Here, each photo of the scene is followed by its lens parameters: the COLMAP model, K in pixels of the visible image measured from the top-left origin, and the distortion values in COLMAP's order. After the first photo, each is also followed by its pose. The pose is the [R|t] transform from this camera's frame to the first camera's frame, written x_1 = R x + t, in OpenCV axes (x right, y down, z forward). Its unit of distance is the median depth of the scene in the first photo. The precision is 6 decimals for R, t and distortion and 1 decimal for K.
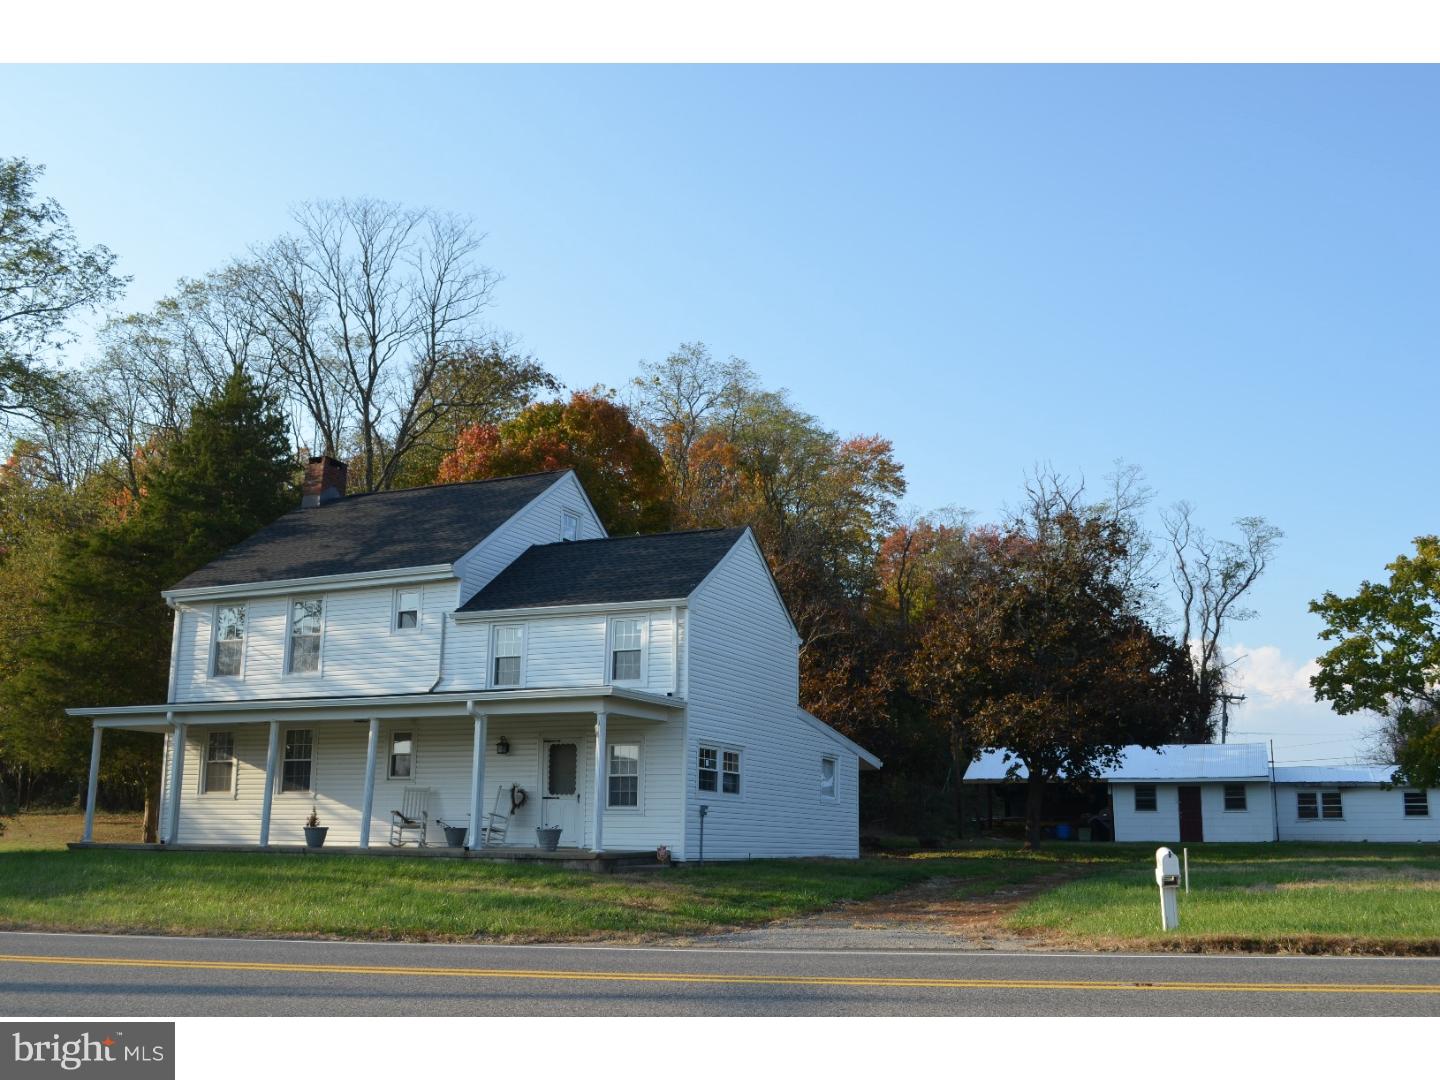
lens RADIAL K [[1381.2, 0, 720.0], [0, 1381.2, 540.0], [0, 0, 1]] dist [-0.069997, -0.001247]
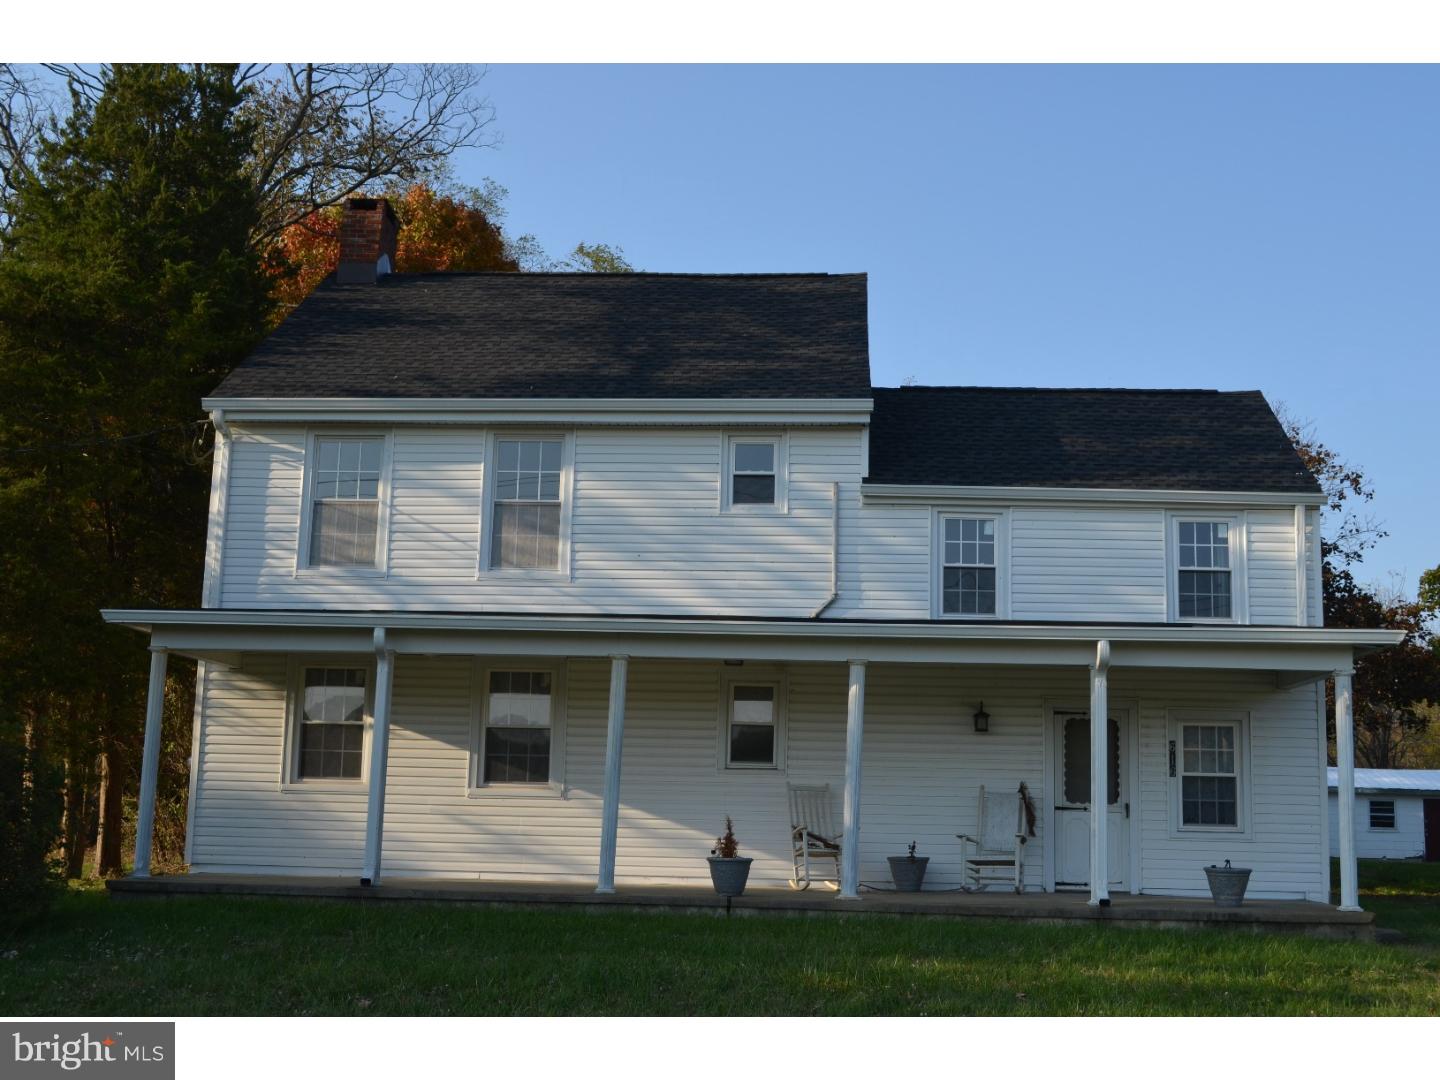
lens RADIAL K [[1628.5, 0, 720.0], [0, 1628.5, 540.0], [0, 0, 1]] dist [-0.024888, -0.018828]
pose [[0.931898, 0.078295, 0.354169, -0.458986], [-0.094503, 0.995112, 0.028672, 0.058187], [-0.350193, -0.060190, 0.934742, 0.354142]]
